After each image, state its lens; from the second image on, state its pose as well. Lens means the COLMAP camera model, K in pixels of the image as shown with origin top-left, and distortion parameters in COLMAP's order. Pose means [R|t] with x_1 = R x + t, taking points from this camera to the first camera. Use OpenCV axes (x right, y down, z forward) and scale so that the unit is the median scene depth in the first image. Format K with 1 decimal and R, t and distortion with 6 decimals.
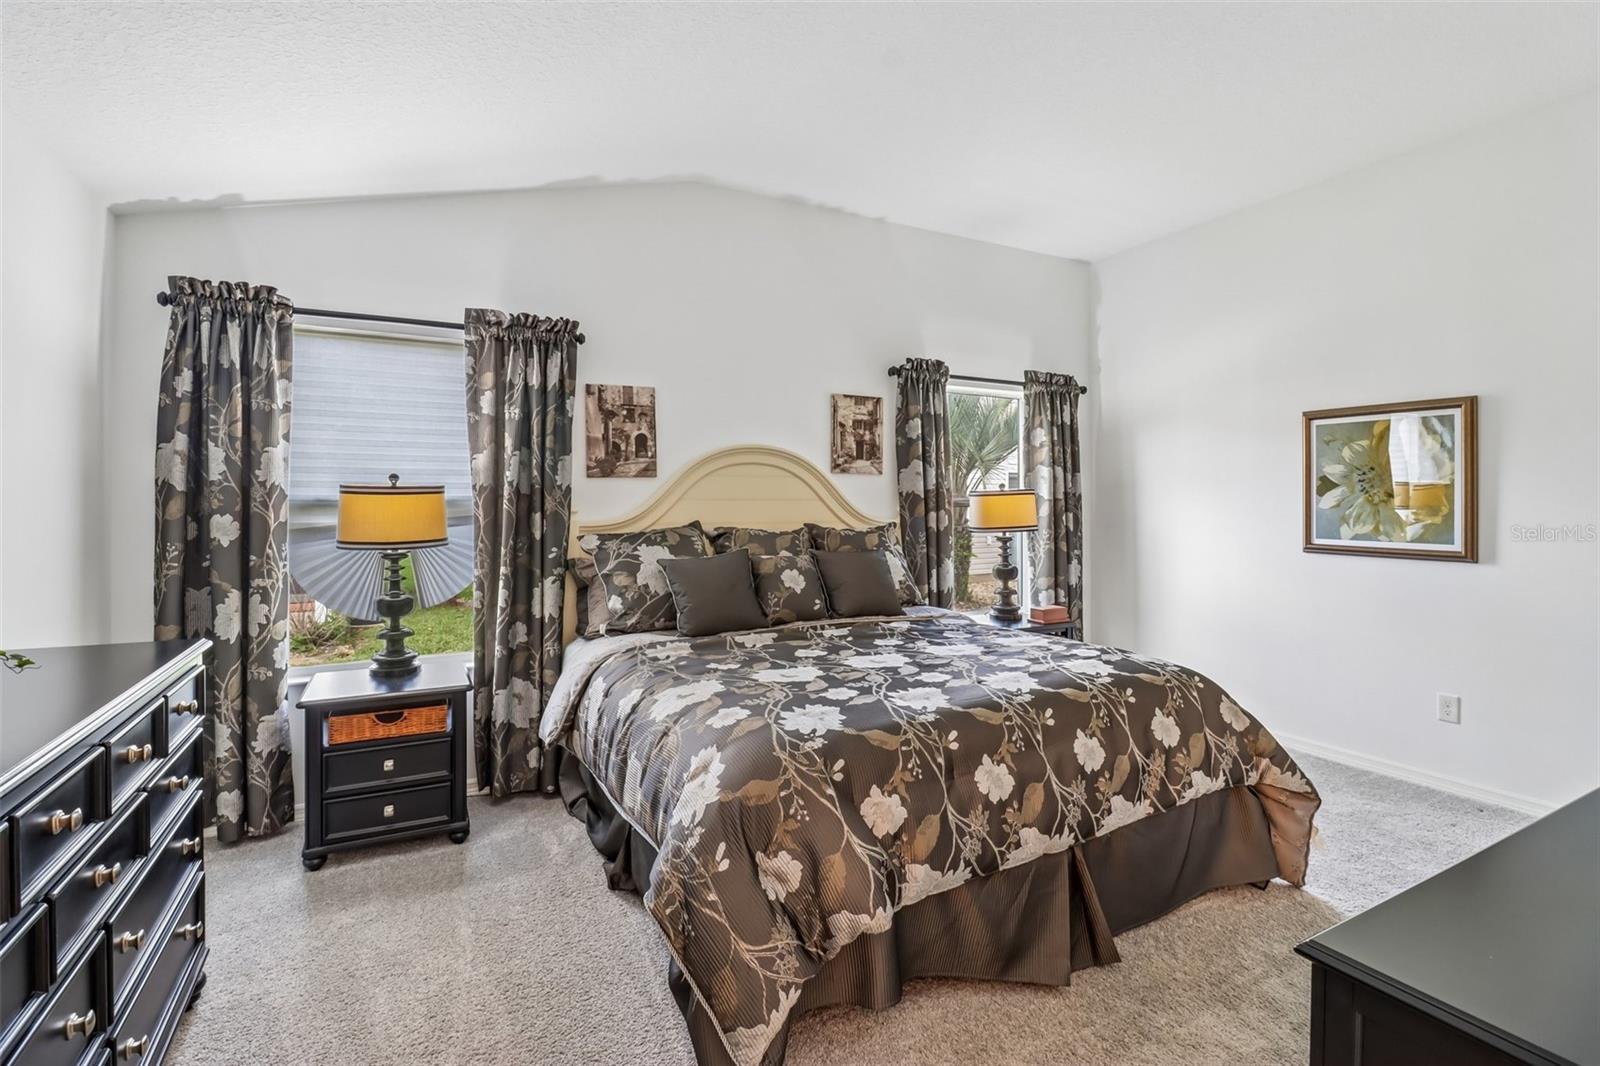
lens RADIAL K [[747.4, 0, 809.2], [0, 747.4, 502.5], [0, 0, 1]] dist [0.025343, -0.018388]
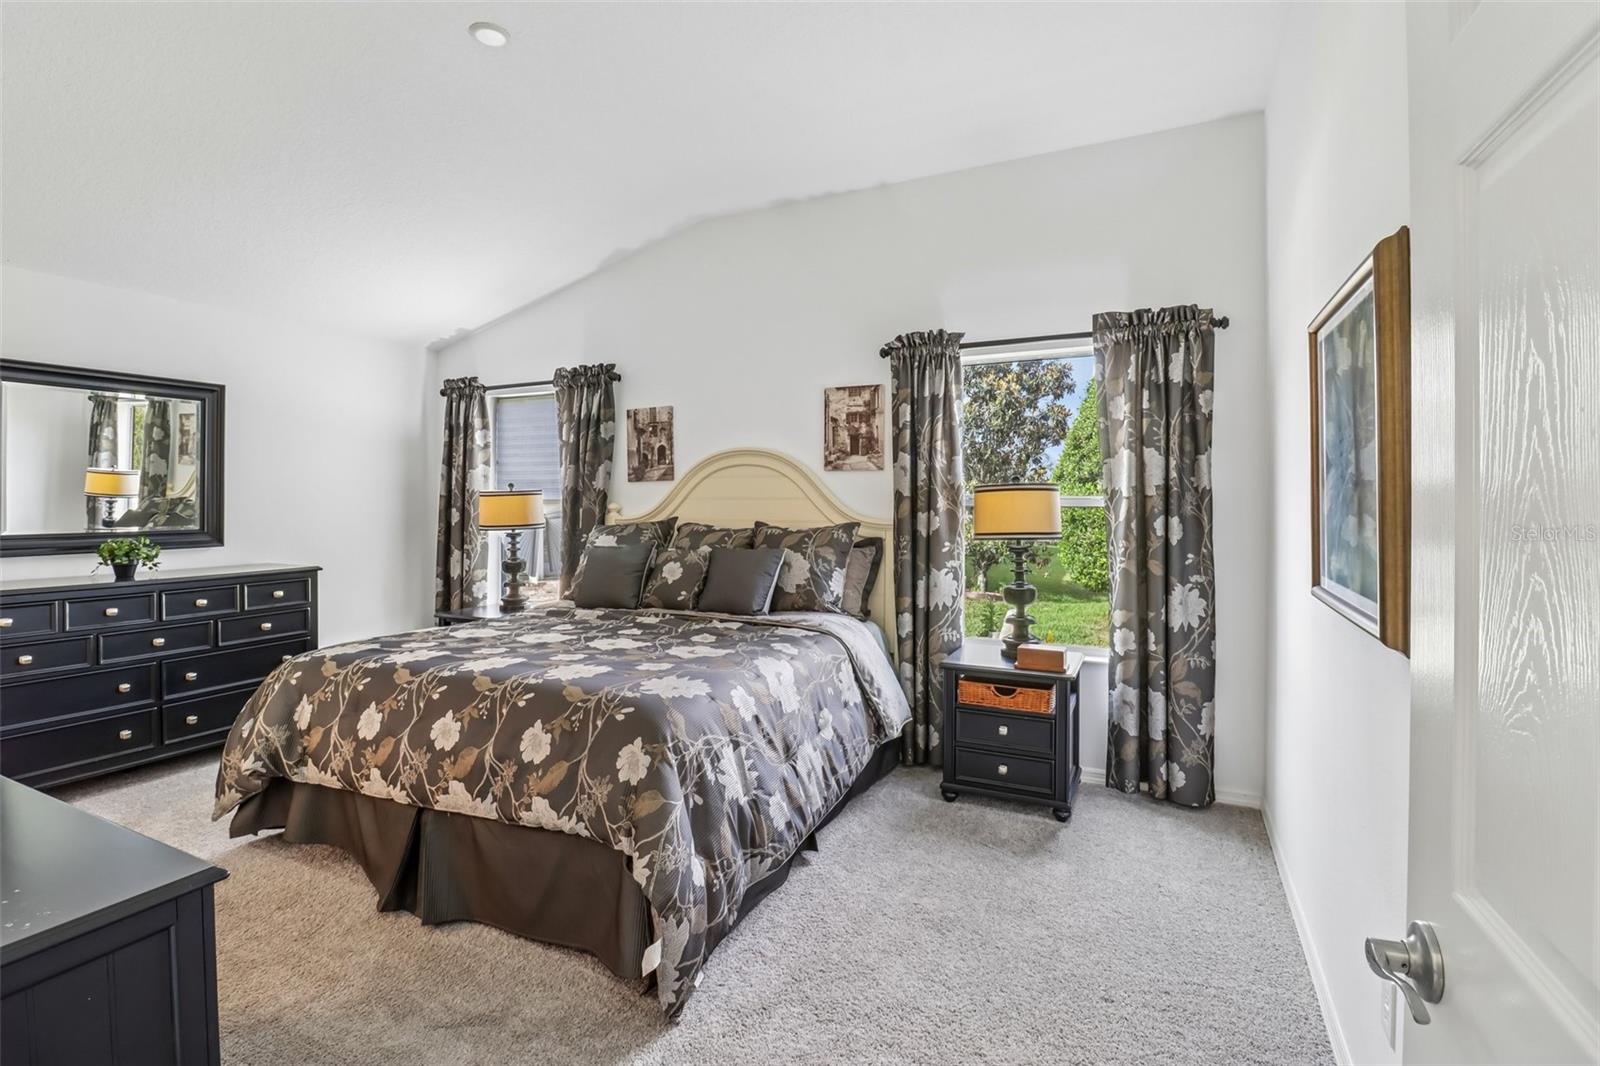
lens RADIAL K [[732.6, 0, 803.4], [0, 732.6, 514.8], [0, 0, 1]] dist [0.022886, -0.016895]
pose [[0.600805, 0.012878, -0.799292, 0.768197], [-0.001686, 0.999888, 0.014843, 0.003188], [0.799394, -0.007570, 0.600760, 0.409416]]
